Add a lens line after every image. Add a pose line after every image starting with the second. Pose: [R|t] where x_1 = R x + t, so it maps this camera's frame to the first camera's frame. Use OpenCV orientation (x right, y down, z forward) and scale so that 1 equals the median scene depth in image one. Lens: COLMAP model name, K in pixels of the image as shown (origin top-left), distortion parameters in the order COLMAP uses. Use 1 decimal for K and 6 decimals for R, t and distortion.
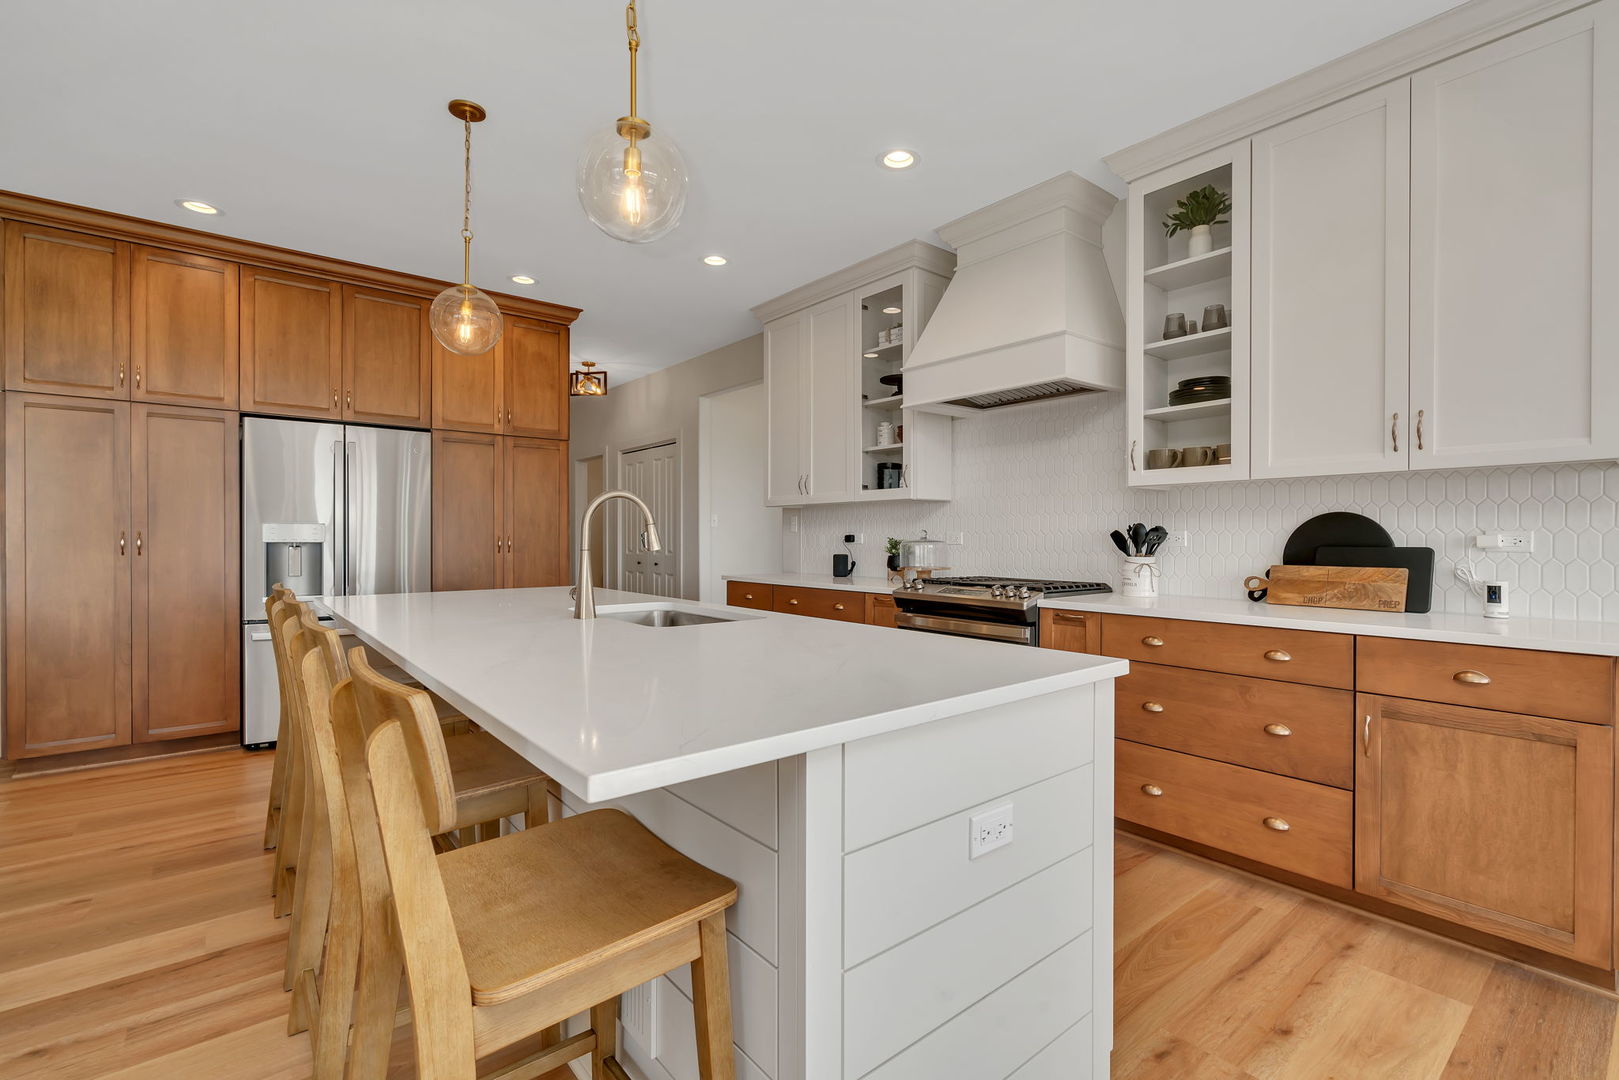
lens RADIAL K [[736.7, 0, 812.1], [0, 736.7, 535.2], [0, 0, 1]] dist [-0.002241, -0.001075]
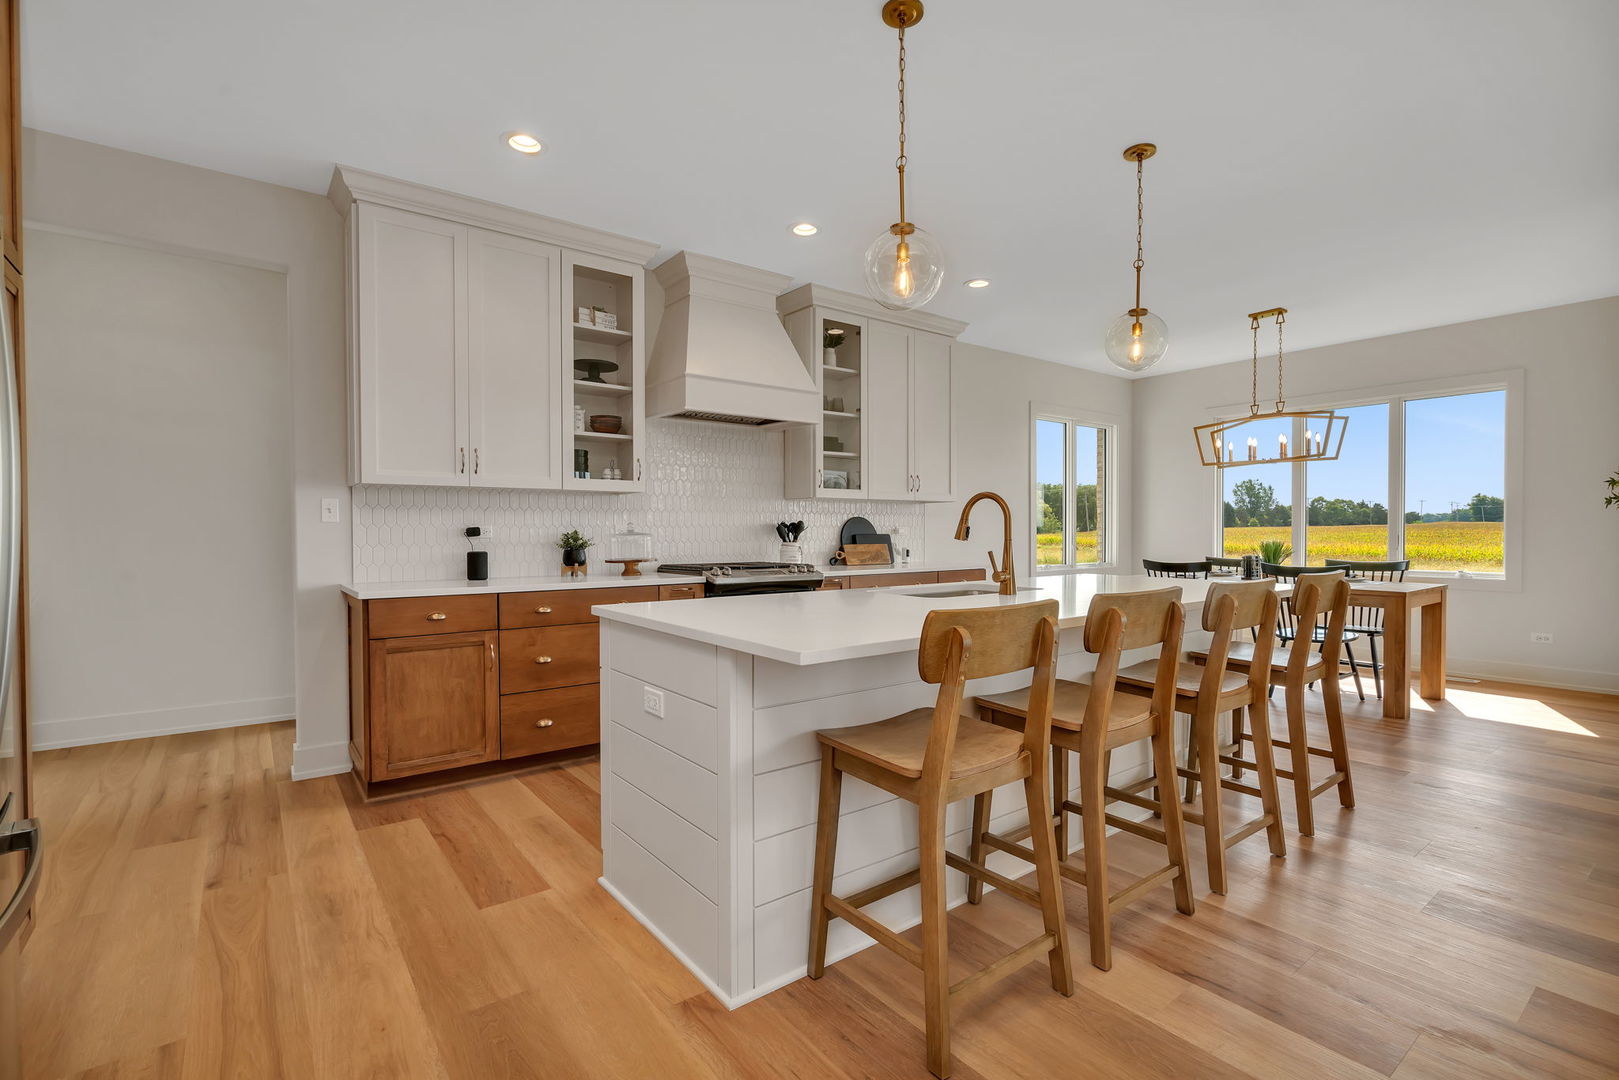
lens RADIAL K [[736.7, 0, 812.1], [0, 736.7, 535.2], [0, 0, 1]] dist [-0.002241, -0.001075]
pose [[0.040135, 0.004922, 0.999182, -1.294758], [0.009505, 0.999941, -0.005308, 0.028340], [-0.999149, 0.009711, 0.040086, 1.062051]]
